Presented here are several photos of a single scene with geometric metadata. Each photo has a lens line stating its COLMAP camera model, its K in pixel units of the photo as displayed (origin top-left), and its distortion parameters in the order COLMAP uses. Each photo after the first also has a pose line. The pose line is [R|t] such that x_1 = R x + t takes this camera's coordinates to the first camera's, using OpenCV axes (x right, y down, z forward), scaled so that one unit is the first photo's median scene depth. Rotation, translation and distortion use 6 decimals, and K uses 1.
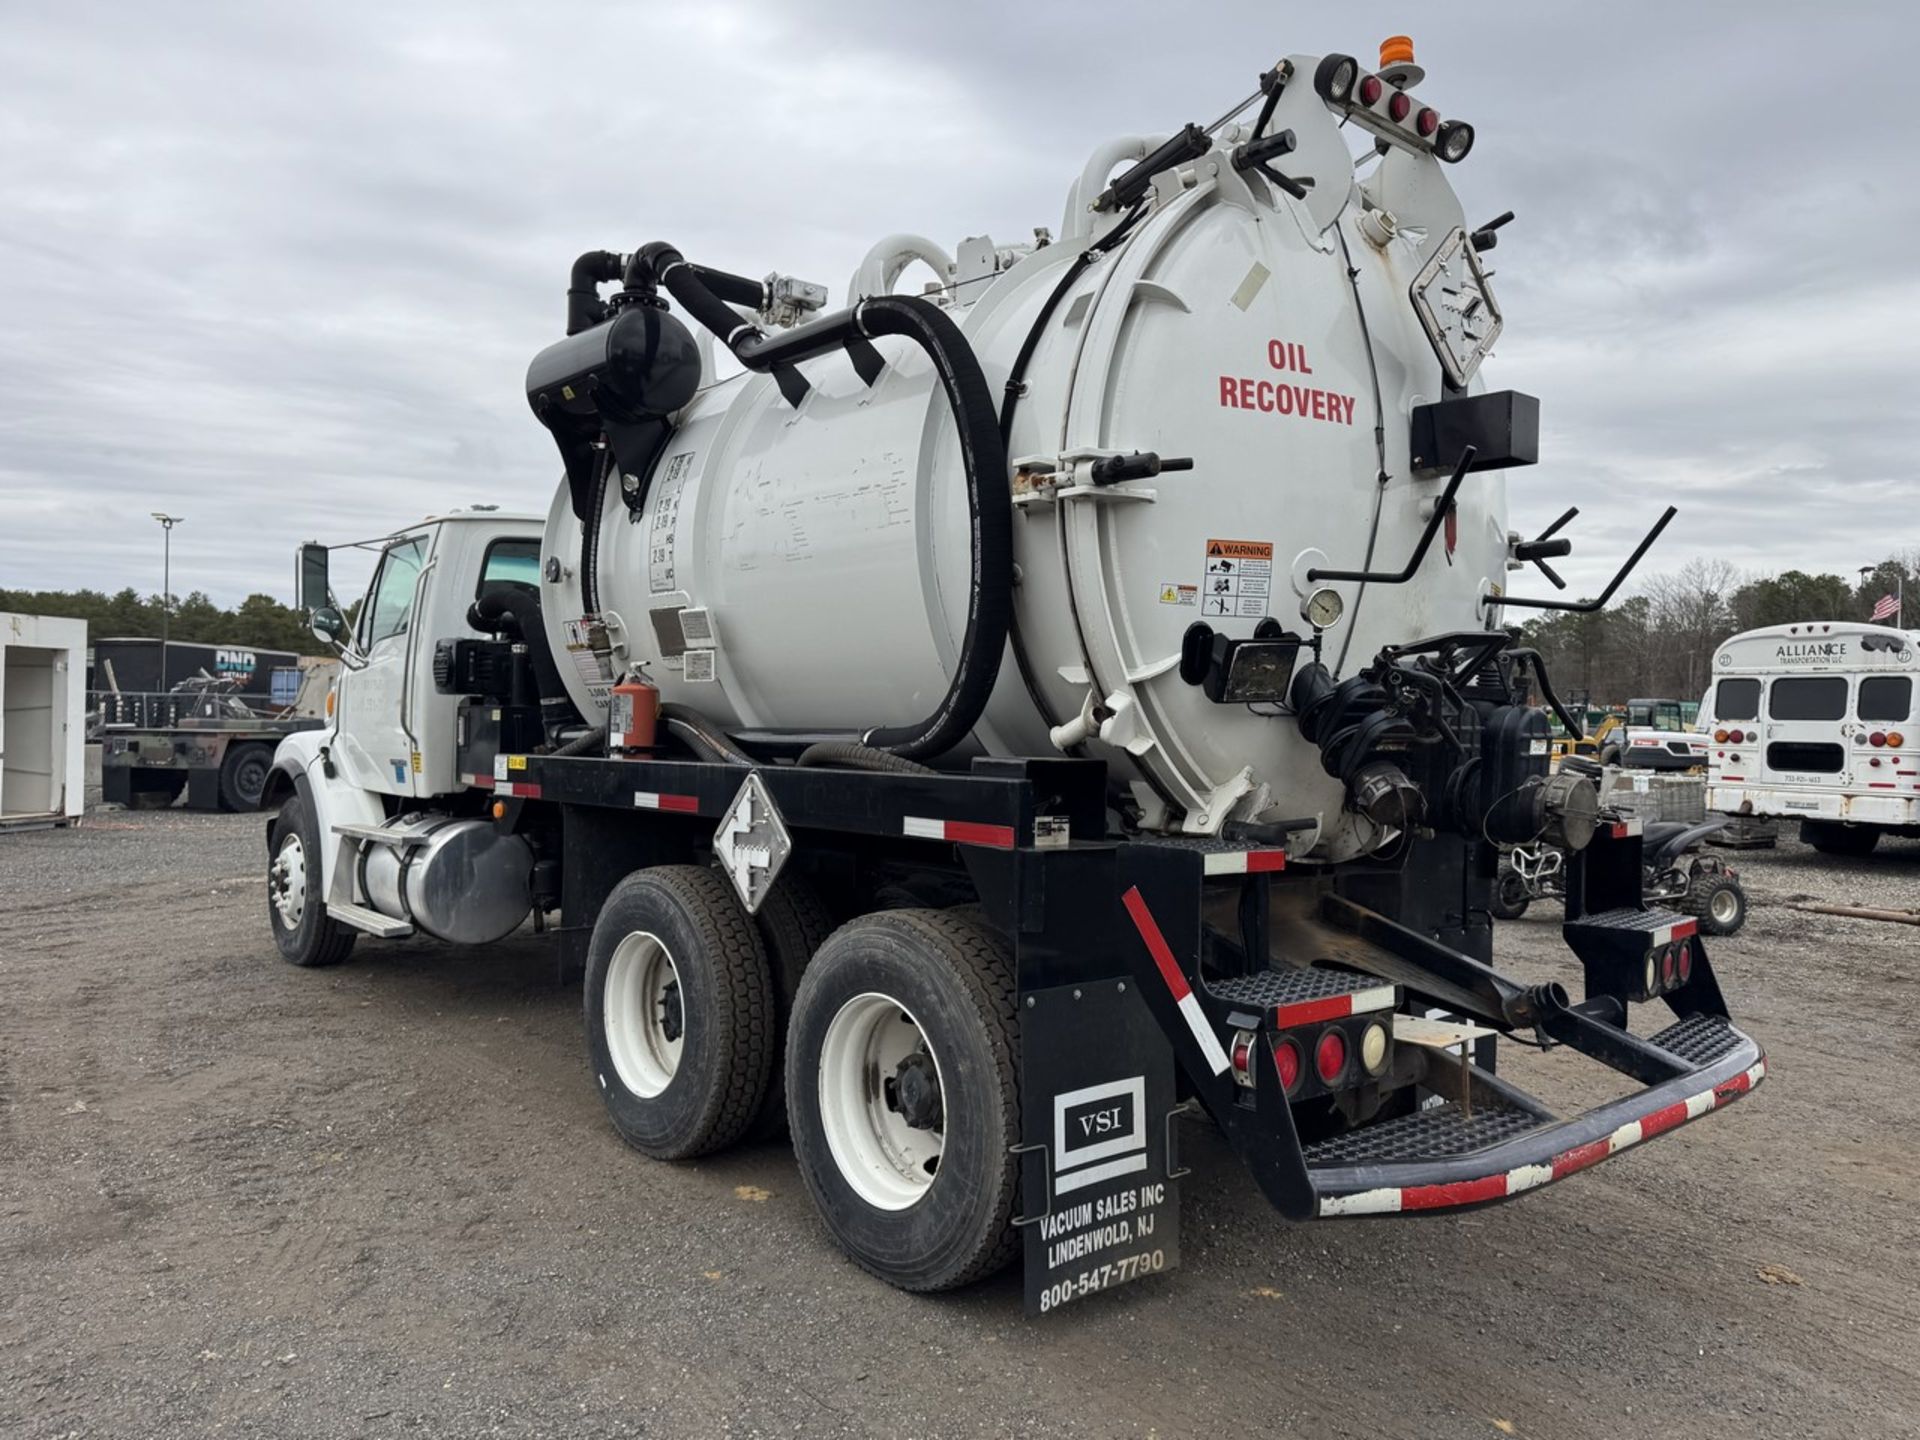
lens RADIAL K [[1366.7, 0, 957.8], [0, 1366.7, 693.5], [0, 0, 1]] dist [0.044387, -0.057040]
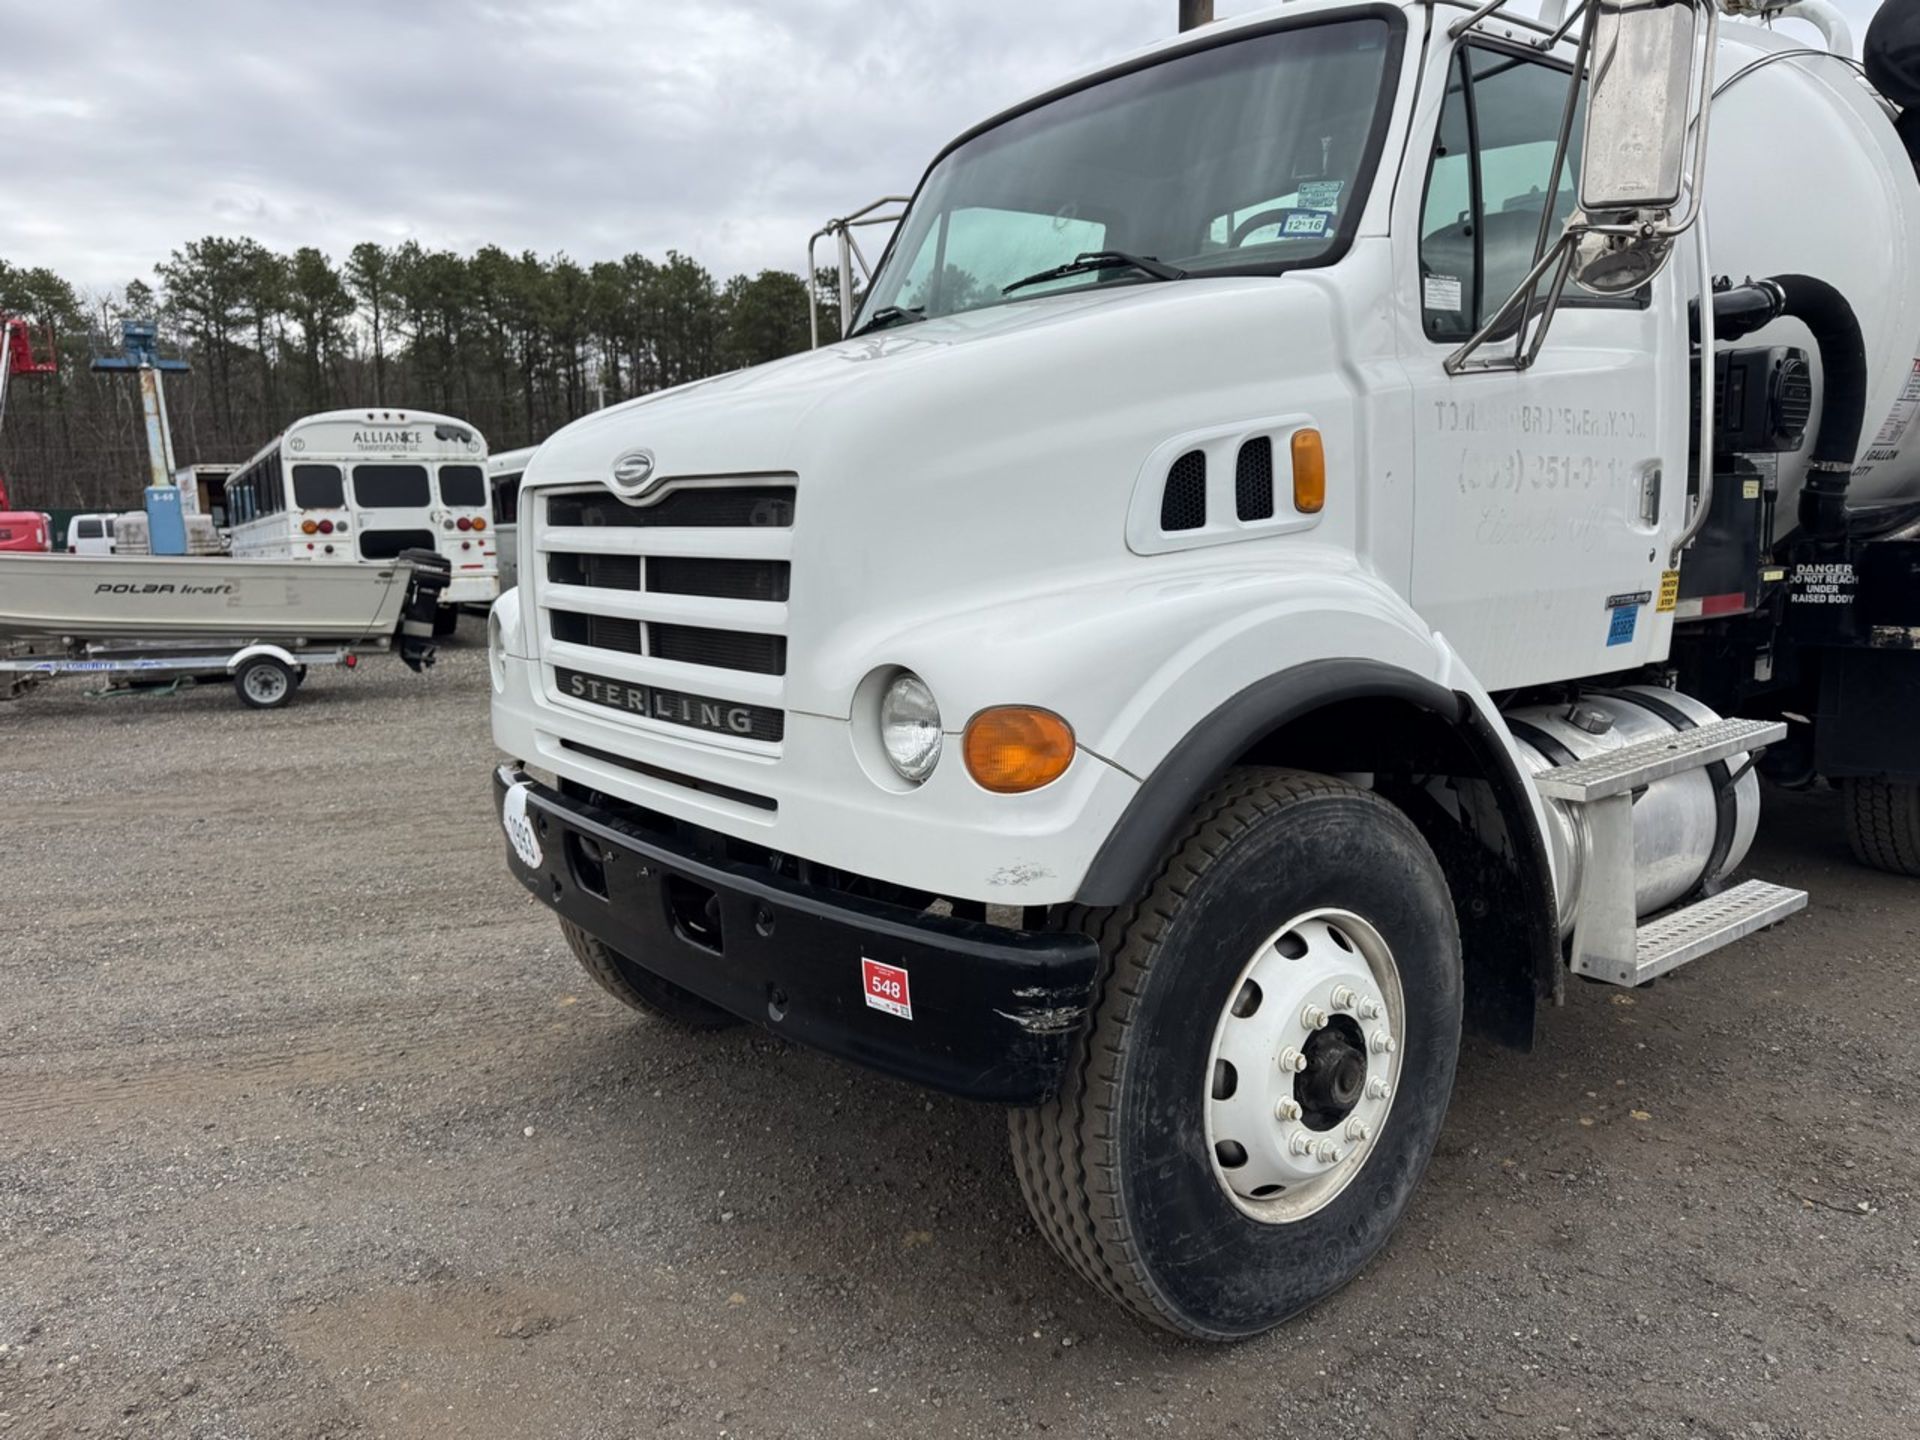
lens RADIAL K [[1369.8, 0, 966.0], [0, 1369.8, 694.6], [0, 0, 1]] dist [0.074198, -0.100559]
pose [[0.042977, -0.147686, 0.988100, -0.406959], [0.002397, 0.989026, 0.147720, 0.006155], [-0.999073, -0.003980, 0.042859, 0.560025]]
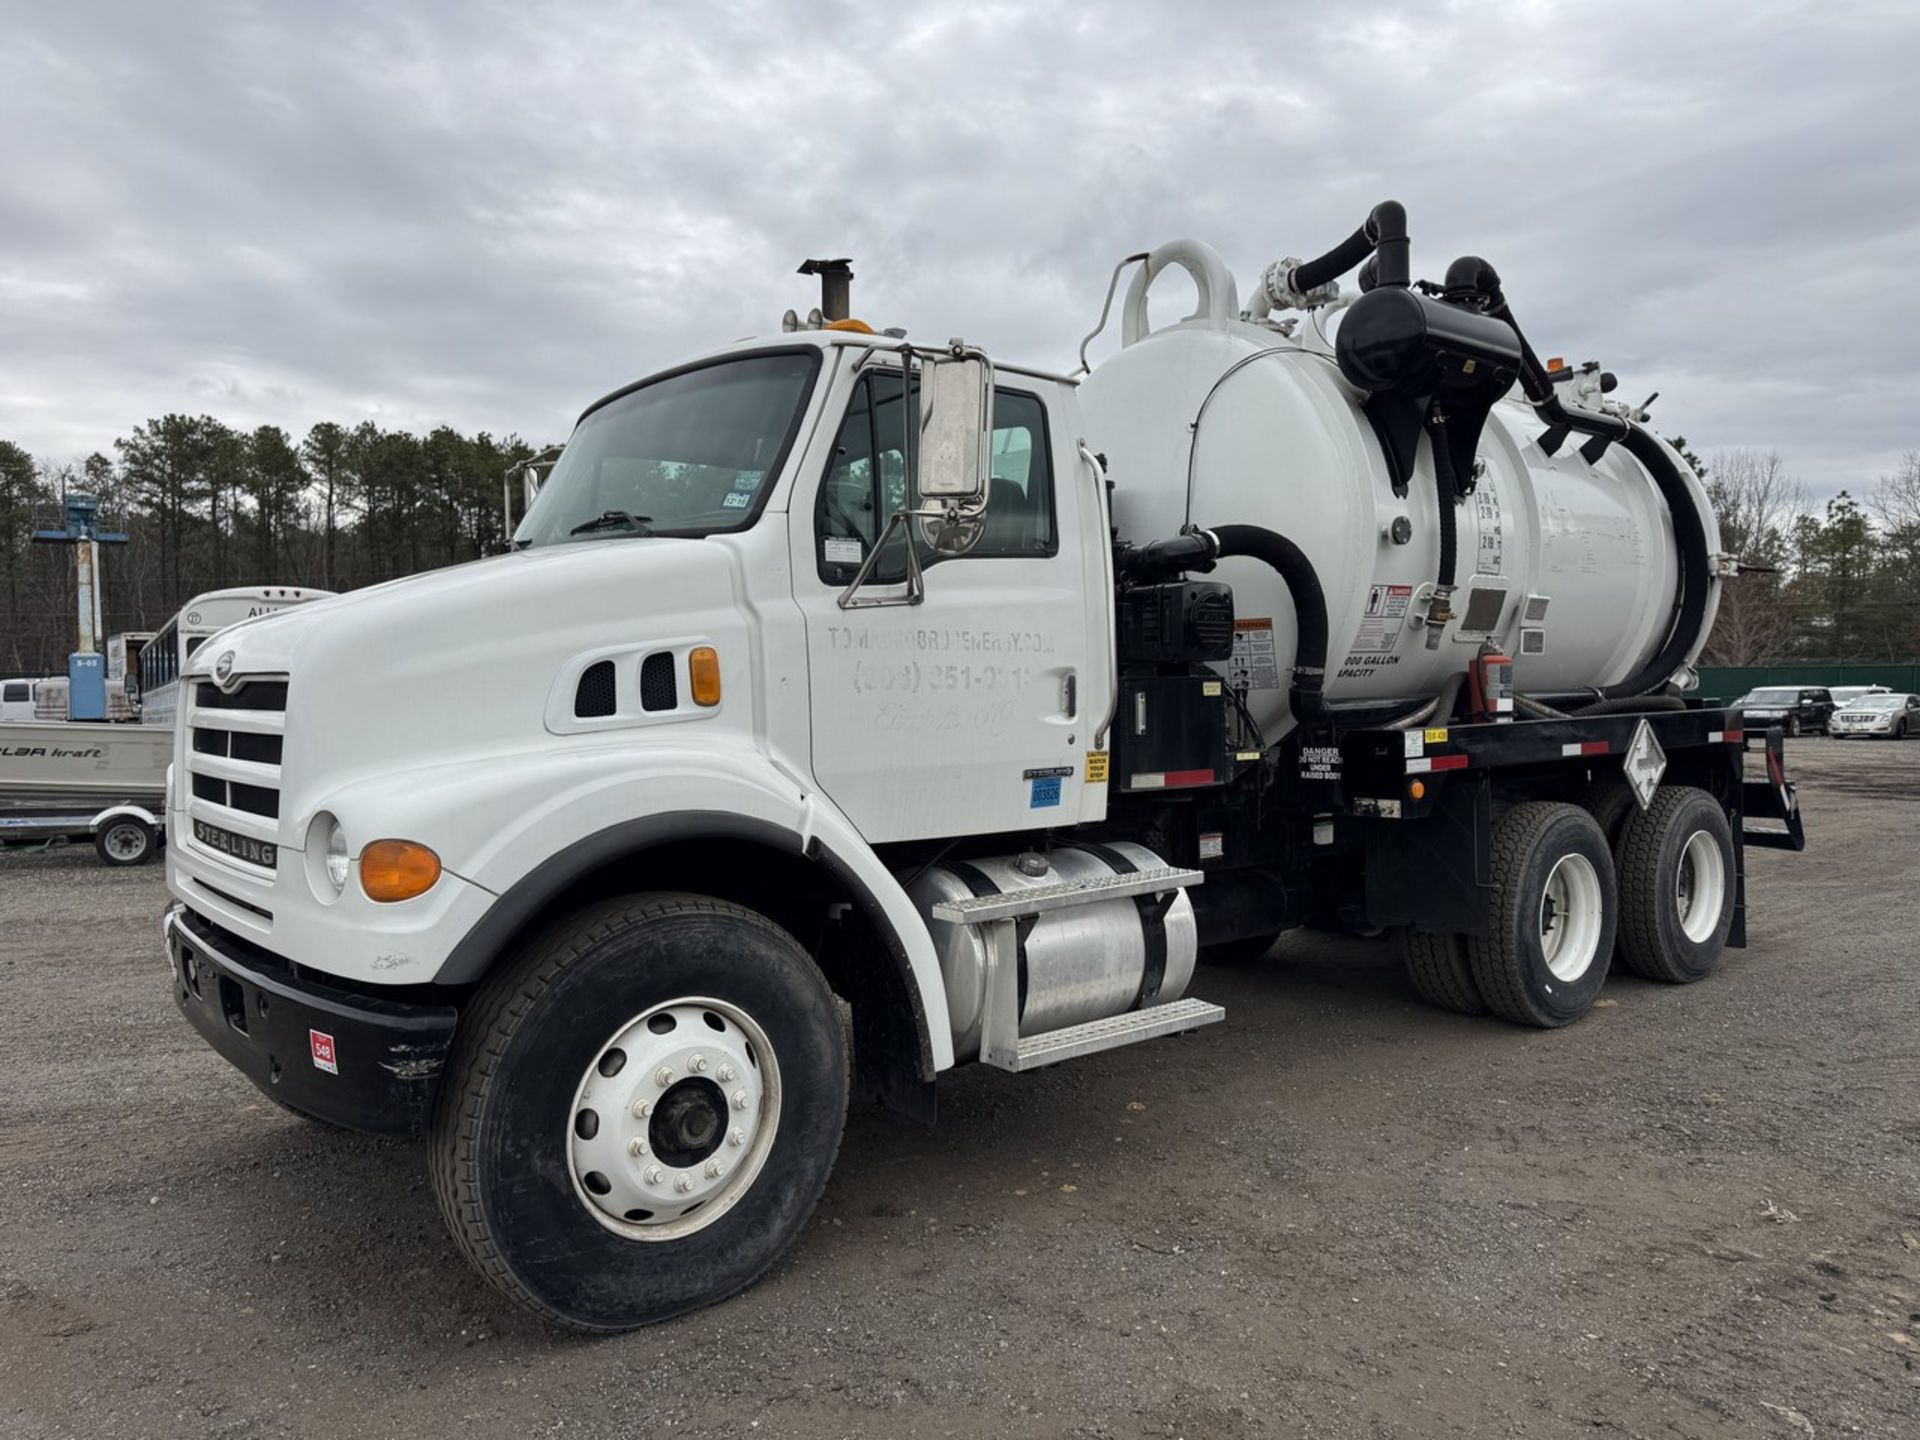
lens RADIAL K [[1352.4, 0, 952.6], [0, 1352.4, 693.9], [0, 0, 1]] dist [0.098896, -0.141612]
pose [[0.016607, -0.022931, 0.999599, -0.462477], [-0.010987, 0.999672, 0.023115, 0.001392], [-0.999802, -0.011367, 0.016350, 0.482445]]
